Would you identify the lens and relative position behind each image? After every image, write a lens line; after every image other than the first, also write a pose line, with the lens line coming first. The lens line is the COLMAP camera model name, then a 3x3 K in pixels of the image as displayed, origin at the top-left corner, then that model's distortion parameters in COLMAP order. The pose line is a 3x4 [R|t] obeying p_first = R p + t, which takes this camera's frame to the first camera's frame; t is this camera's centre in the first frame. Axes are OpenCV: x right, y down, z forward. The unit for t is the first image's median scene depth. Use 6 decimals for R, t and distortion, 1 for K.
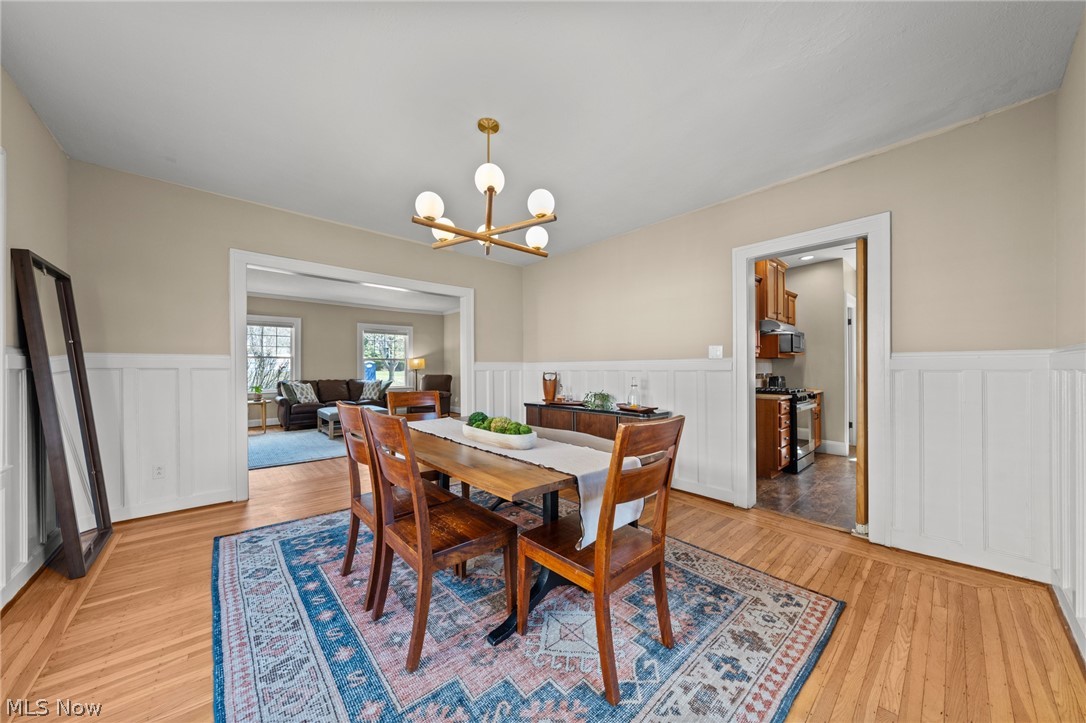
lens RADIAL K [[367.8, 0, 537.3], [0, 367.8, 362.2], [0, 0, 1]] dist [-0.000799, -0.000079]
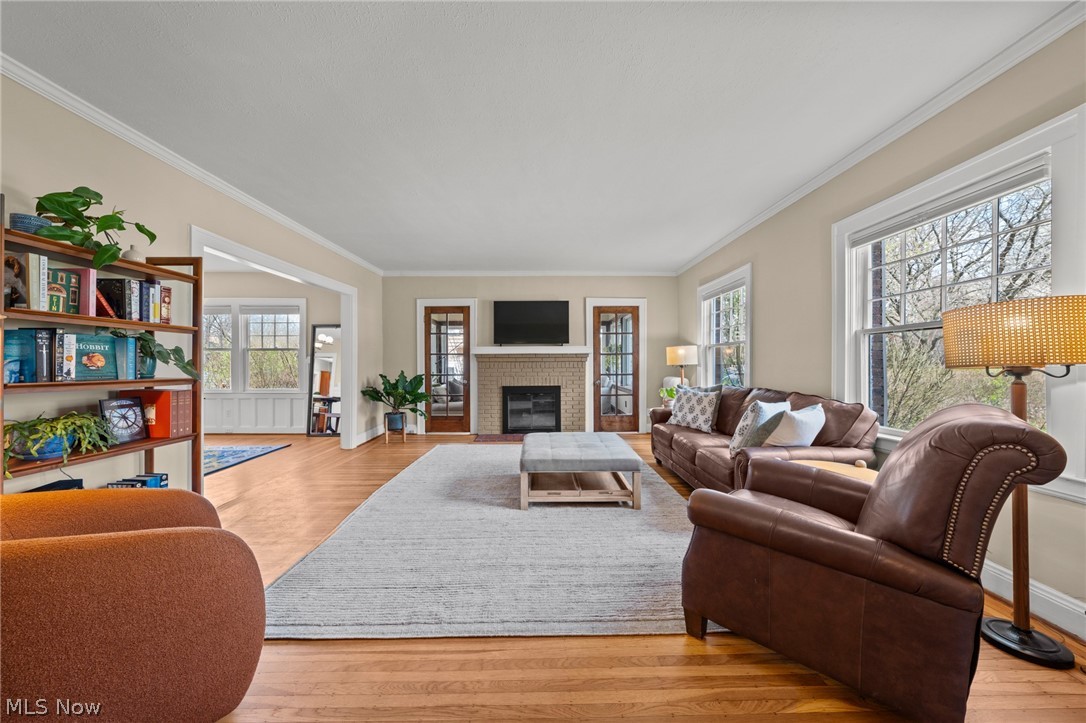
lens RADIAL K [[367.8, 0, 537.3], [0, 367.8, 362.2], [0, 0, 1]] dist [-0.000799, -0.000079]
pose [[-0.663270, 0.005729, -0.748358, -0.065756], [0.022603, 0.999668, -0.012380, 0.016143], [0.748038, -0.025127, -0.663180, 1.091721]]
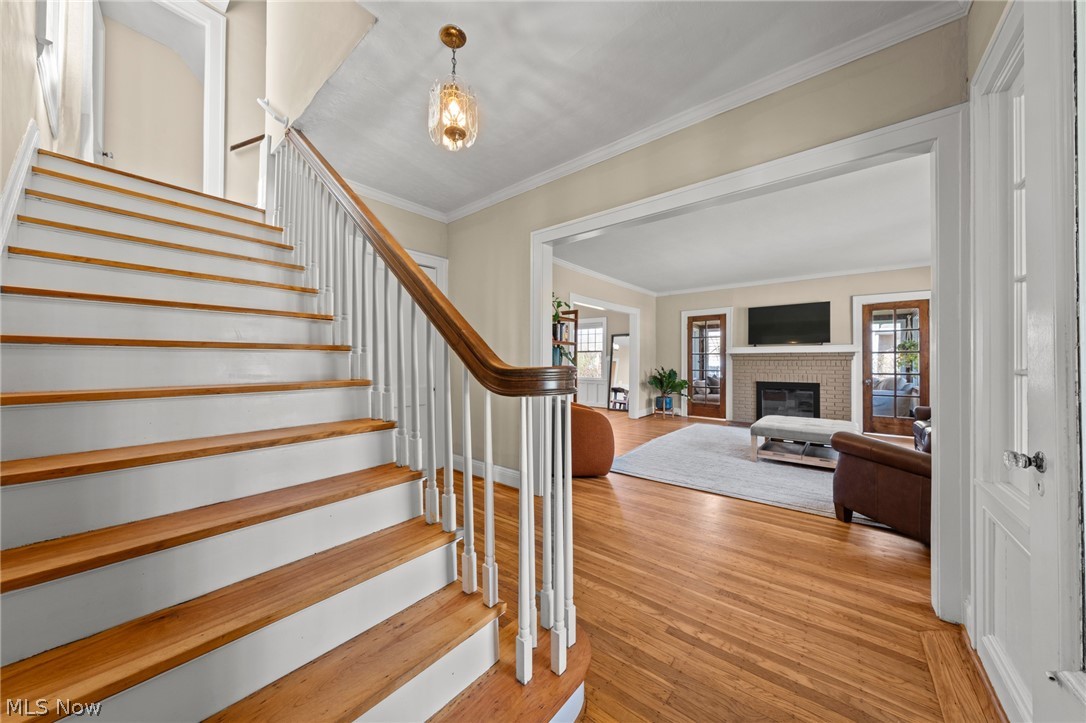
lens RADIAL K [[369.5, 0, 543.0], [0, 369.5, 361.5], [0, 0, 1]] dist [-0.001247, -0.000163]
pose [[-0.986719, -0.001197, -0.162431, 0.053830], [0.002570, 0.999733, -0.022981, 0.026255], [0.162415, -0.023094, -0.986452, 1.312825]]
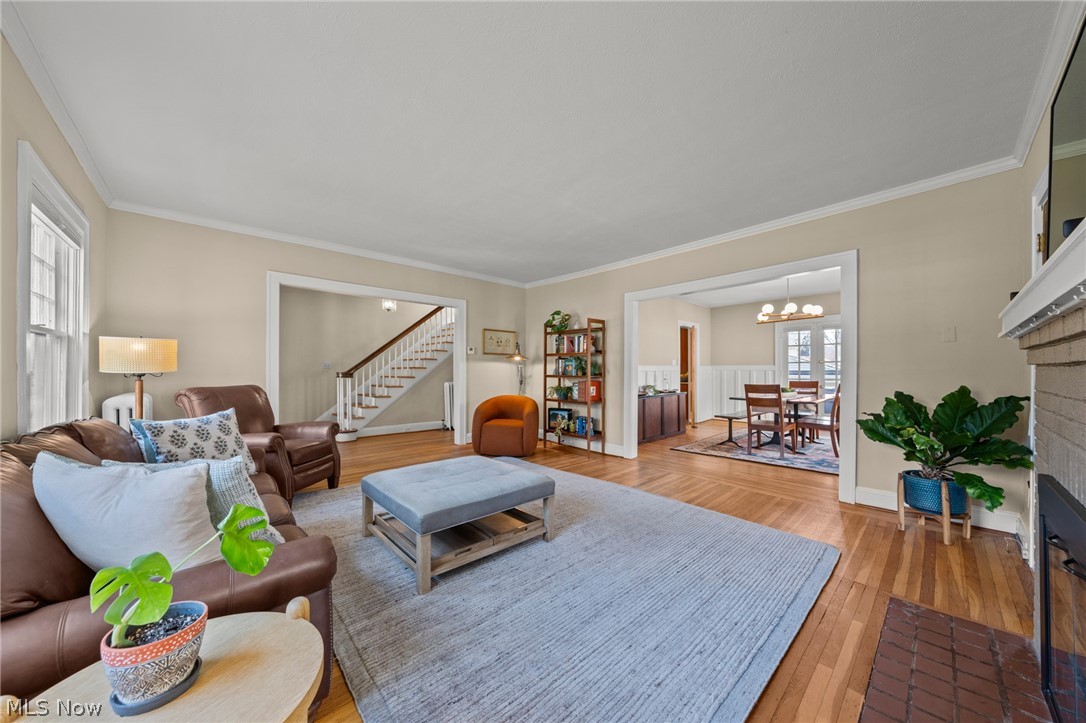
lens RADIAL K [[369.5, 0, 543.0], [0, 369.5, 361.5], [0, 0, 1]] dist [-0.001247, -0.000163]
pose [[-0.018811, 0.027449, 0.999446, -0.747683], [-0.023495, 0.999335, -0.027889, 0.012570], [-0.999547, -0.024007, -0.018154, 0.768581]]
